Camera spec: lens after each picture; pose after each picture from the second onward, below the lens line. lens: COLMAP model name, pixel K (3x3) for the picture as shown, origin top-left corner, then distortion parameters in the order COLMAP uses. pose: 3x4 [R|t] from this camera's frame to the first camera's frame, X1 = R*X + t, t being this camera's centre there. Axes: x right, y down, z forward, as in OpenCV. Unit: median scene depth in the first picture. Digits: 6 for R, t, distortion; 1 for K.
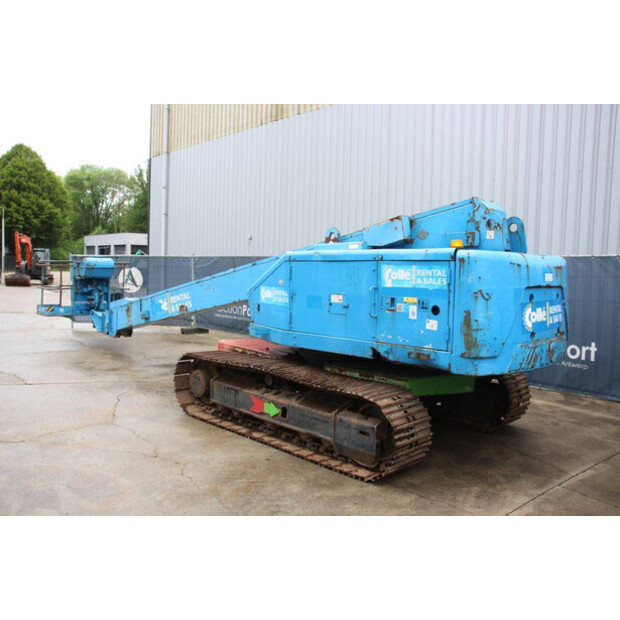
lens RADIAL K [[547.2, 0, 322.2], [0, 547.2, 309.6], [0, 0, 1]] dist [-0.118296, 0.013144]
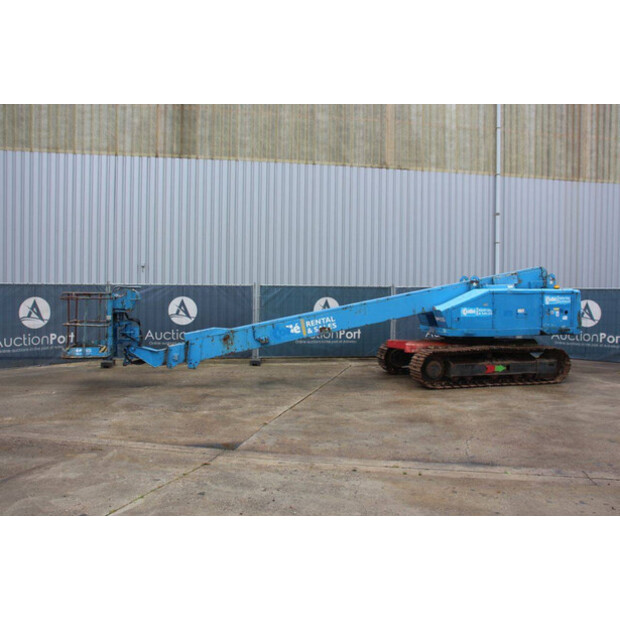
lens RADIAL K [[573.7, 0, 318.0], [0, 573.7, 308.0], [0, 0, 1]] dist [-0.143976, 0.184152]
pose [[0.536072, -0.043040, 0.843074, -2.544349], [0.070035, 0.997524, 0.006392, -0.112837], [-0.841262, 0.055618, 0.537759, 0.503024]]
